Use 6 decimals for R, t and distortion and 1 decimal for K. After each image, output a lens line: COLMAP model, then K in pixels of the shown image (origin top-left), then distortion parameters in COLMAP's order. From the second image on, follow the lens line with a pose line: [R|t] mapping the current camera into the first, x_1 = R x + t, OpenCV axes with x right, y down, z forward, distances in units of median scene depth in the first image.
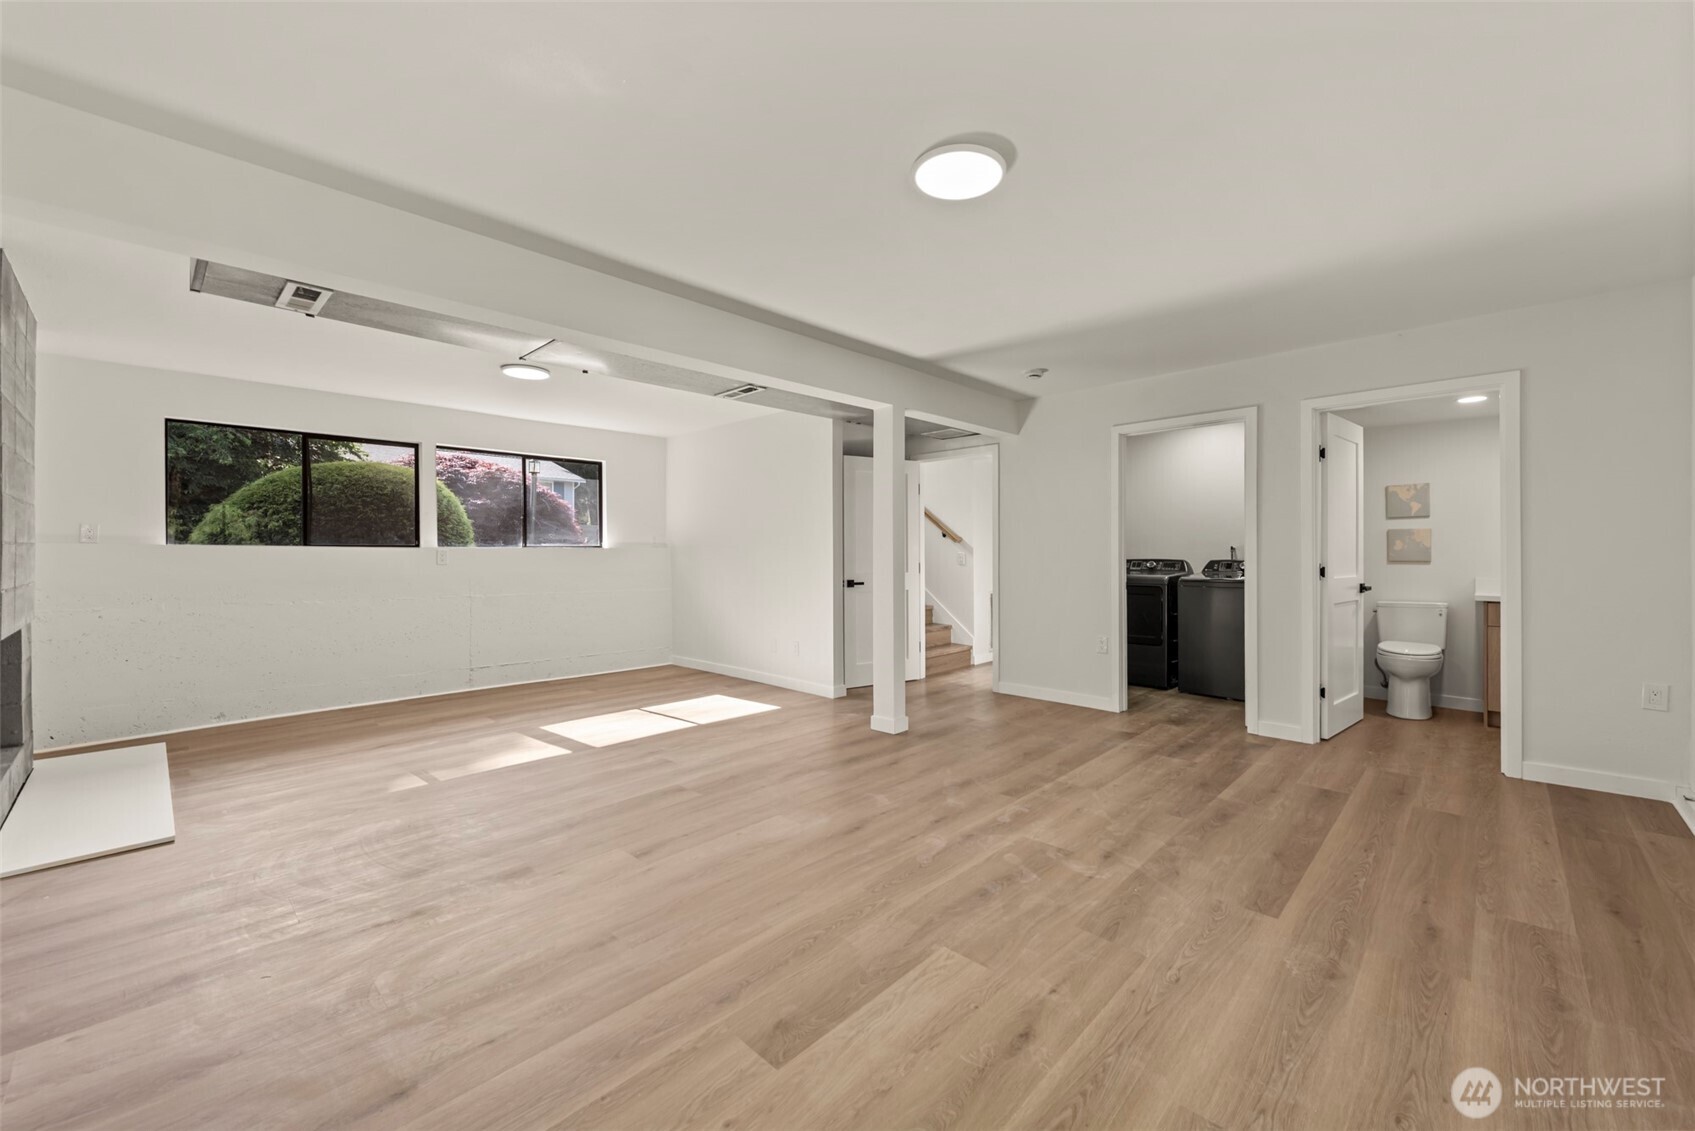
lens RADIAL K [[674.2, 0, 844.1], [0, 674.2, 551.4], [0, 0, 1]] dist [0.006897, -0.001804]
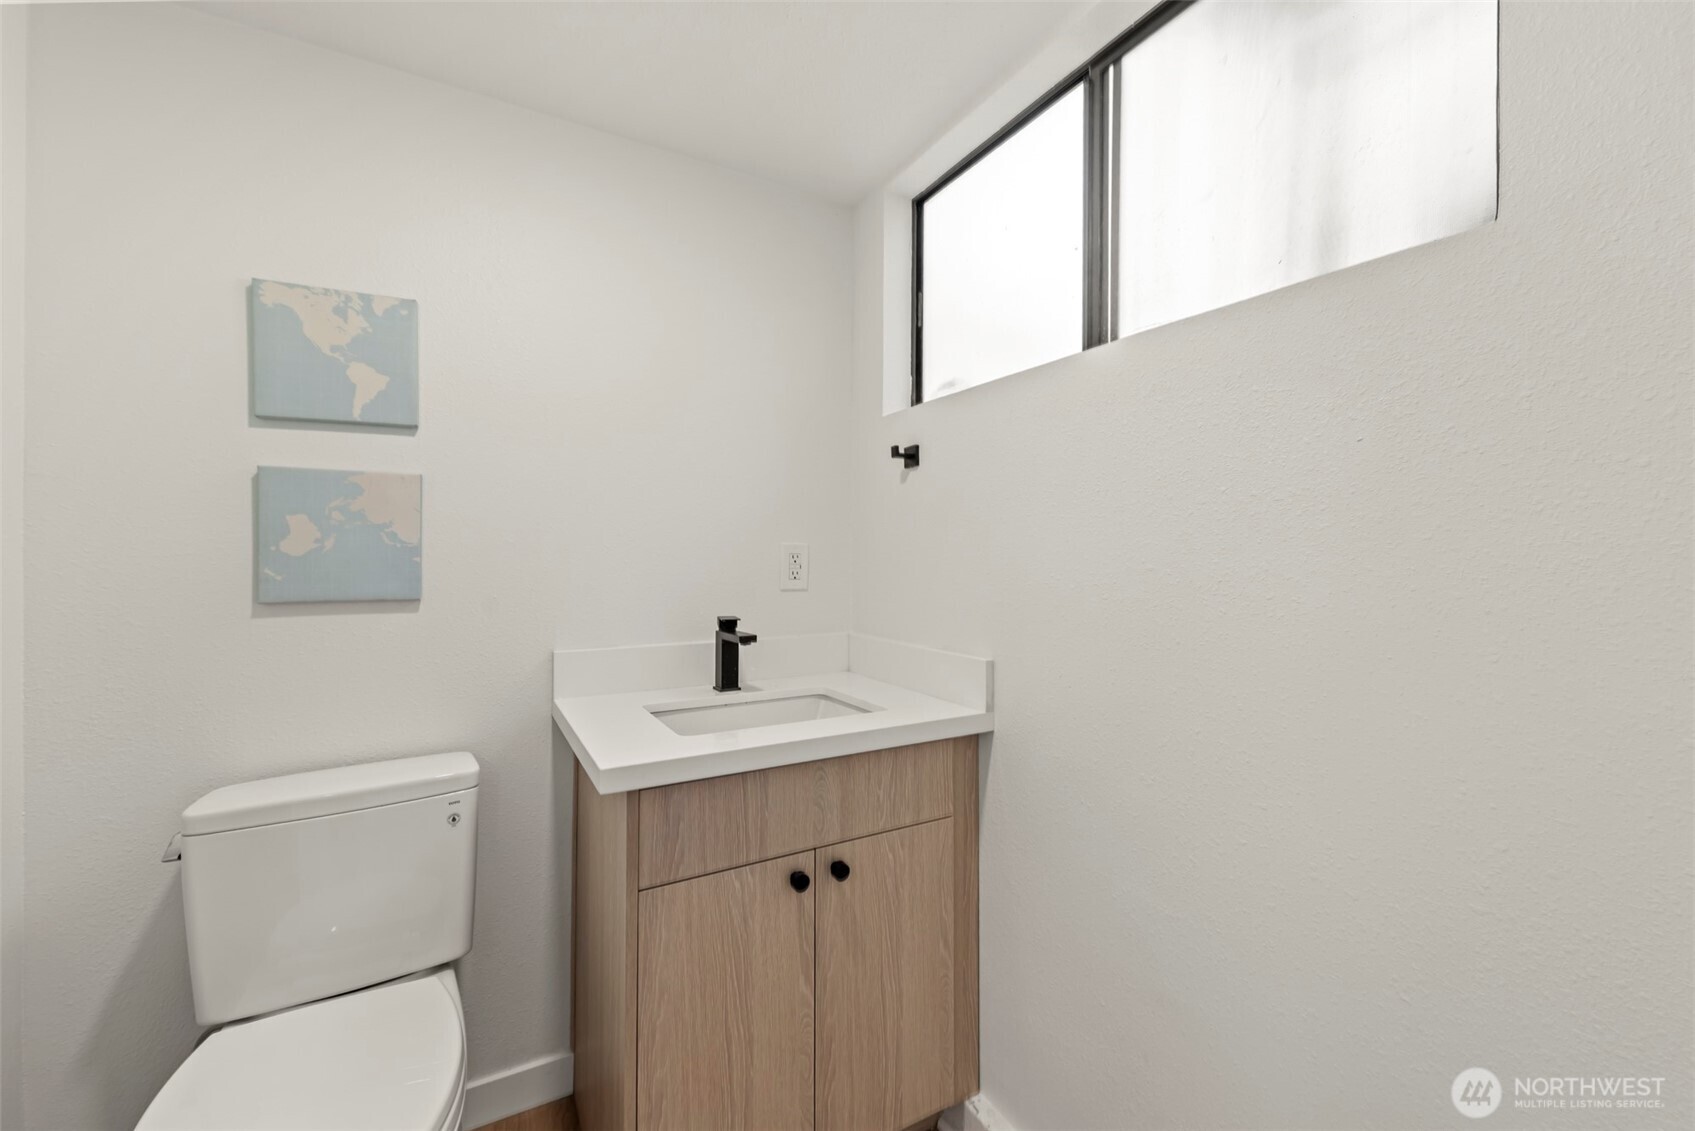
lens RADIAL K [[674.2, 0, 839.3], [0, 674.2, 556.3], [0, 0, 1]] dist [0.006897, -0.001804]
pose [[0.293851, -0.000614, 0.955851, 0.652970], [-0.002765, 0.999995, 0.001493, -0.002140], [-0.955847, -0.003082, 0.293848, 0.755425]]
